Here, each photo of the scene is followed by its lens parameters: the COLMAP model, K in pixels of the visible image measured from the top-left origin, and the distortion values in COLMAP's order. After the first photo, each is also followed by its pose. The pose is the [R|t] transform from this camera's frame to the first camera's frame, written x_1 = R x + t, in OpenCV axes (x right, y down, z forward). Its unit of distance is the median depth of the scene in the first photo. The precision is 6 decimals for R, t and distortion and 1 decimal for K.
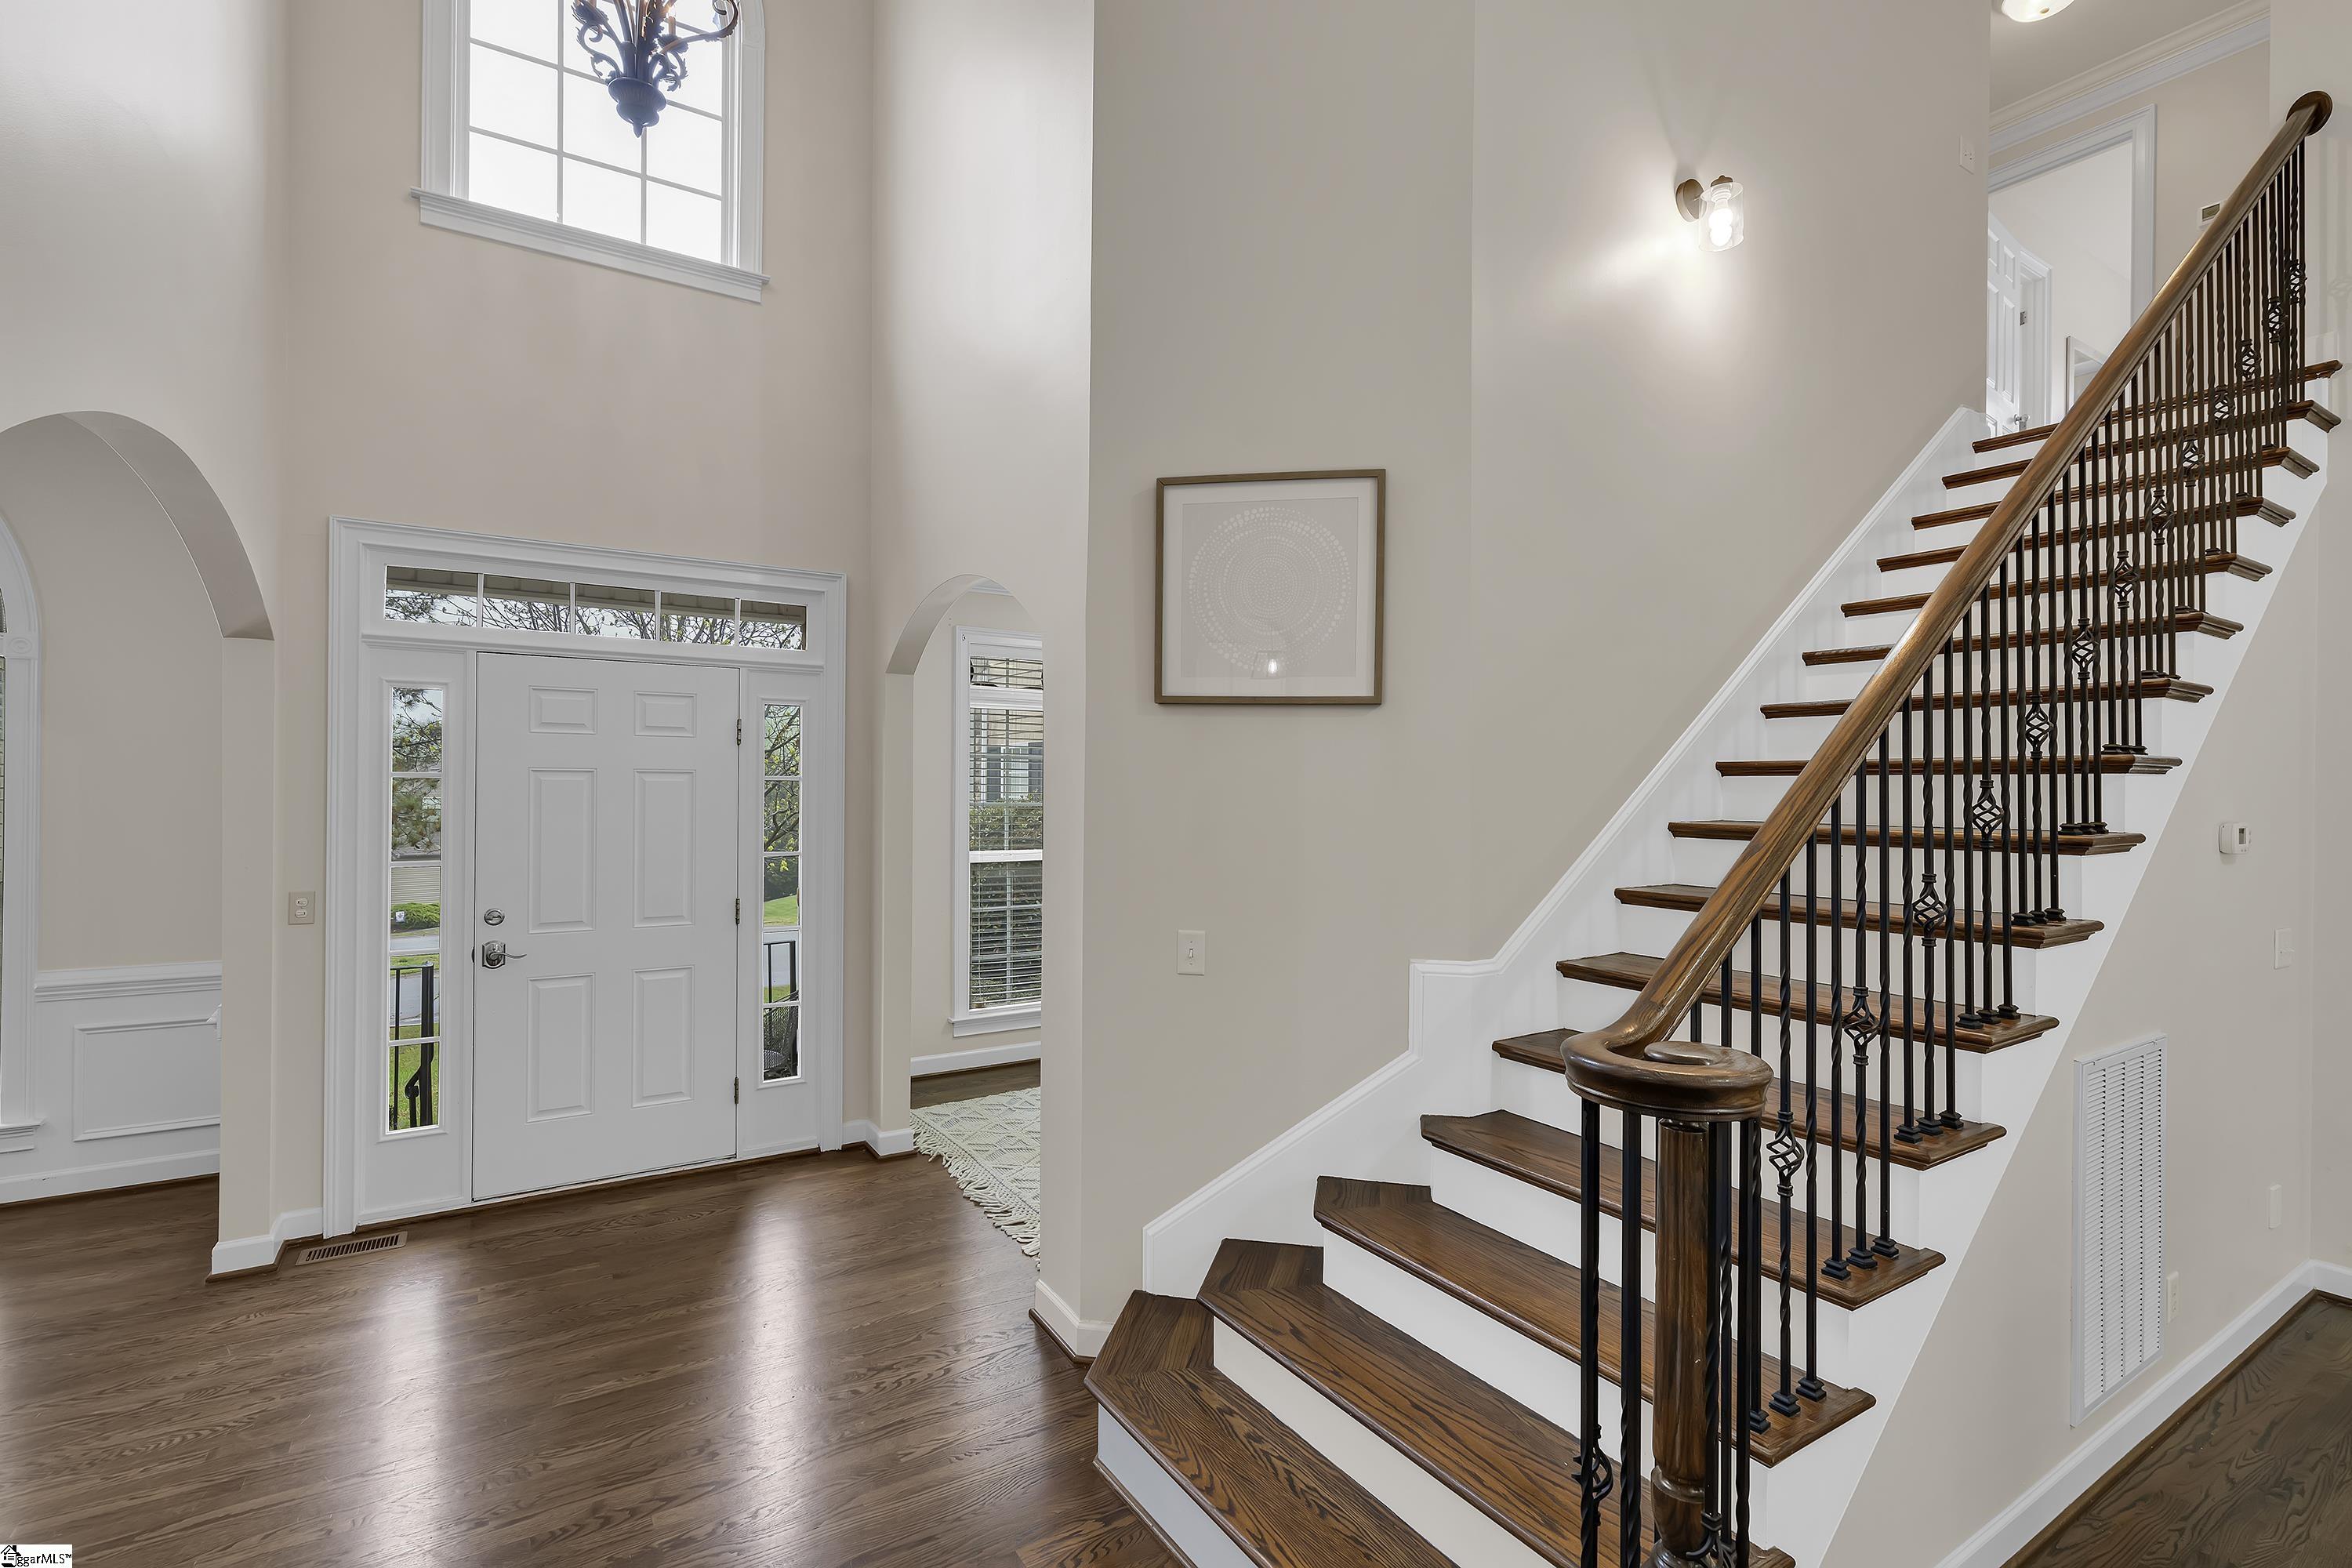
lens RADIAL K [[1080.5, 0, 1190.2], [0, 1080.5, 774.2], [0, 0, 1]] dist [0.002140, -0.000194]
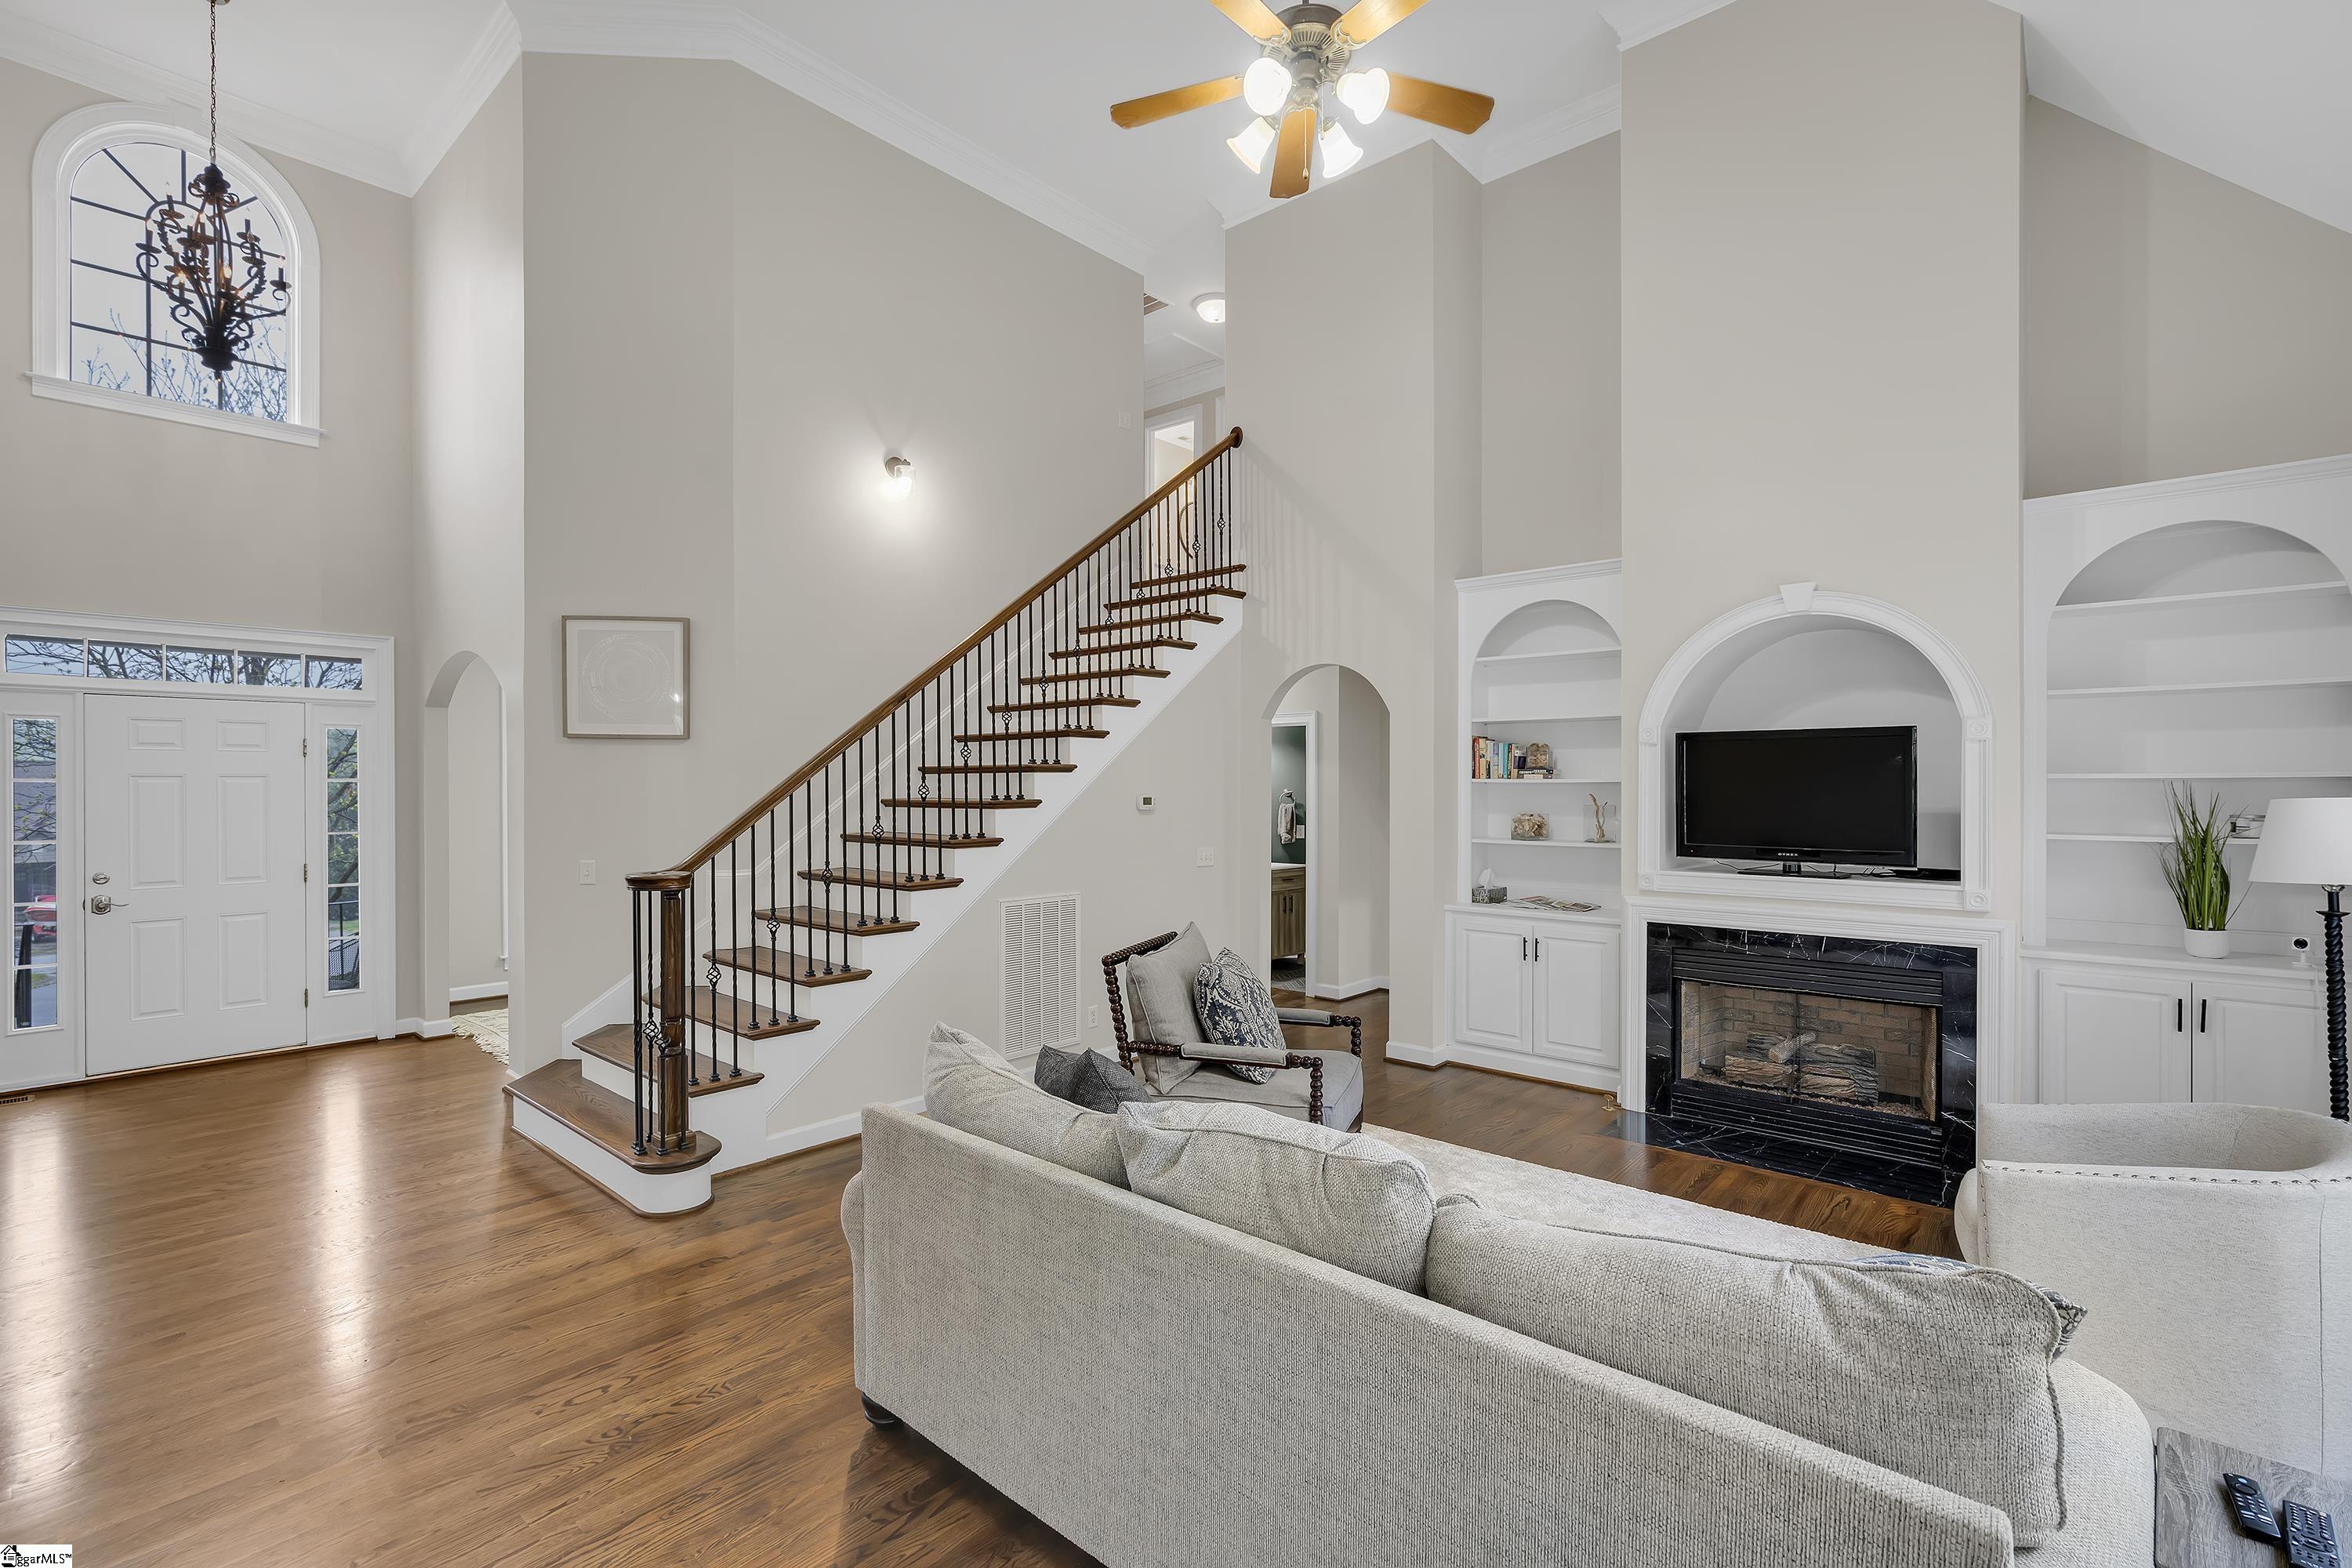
lens RADIAL K [[1080.5, 0, 1200.8], [0, 1080.5, 777.8], [0, 0, 1]] dist [0.002140, -0.000194]
pose [[0.963726, -0.008263, 0.266765, 0.414708], [0.006500, 0.999951, 0.007491, -0.002657], [-0.266814, -0.005486, 0.963732, -0.843516]]
